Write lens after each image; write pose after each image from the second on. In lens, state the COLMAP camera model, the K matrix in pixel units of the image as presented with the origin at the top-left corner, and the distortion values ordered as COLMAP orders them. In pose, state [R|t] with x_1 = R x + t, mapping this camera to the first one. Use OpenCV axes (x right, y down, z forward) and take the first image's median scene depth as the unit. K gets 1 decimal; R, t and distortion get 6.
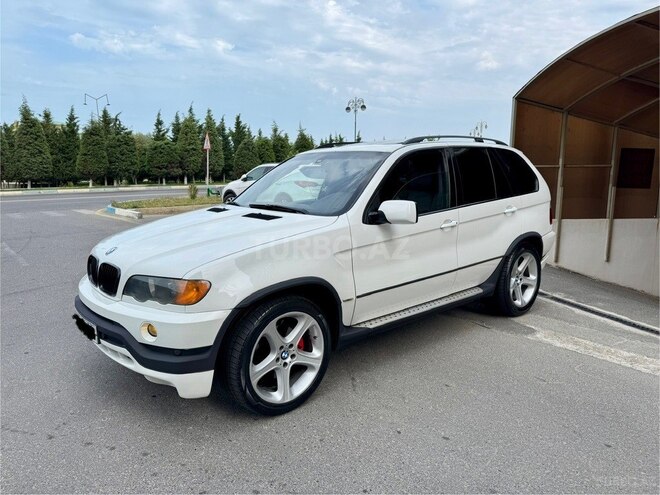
lens RADIAL K [[482.5, 0, 331.1], [0, 482.5, 247.0], [0, 0, 1]] dist [0.037081, -0.049038]
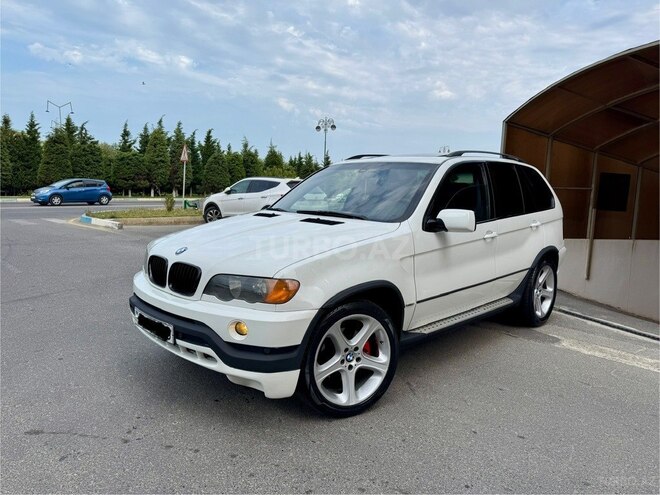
lens RADIAL K [[482.5, 0, 331.1], [0, 482.5, 247.0], [0, 0, 1]] dist [0.037081, -0.049038]
pose [[0.996142, 0.021789, 0.085009, -0.152297], [-0.018507, 0.999060, -0.039203, 0.021697], [-0.085783, 0.037479, 0.995609, -0.005583]]
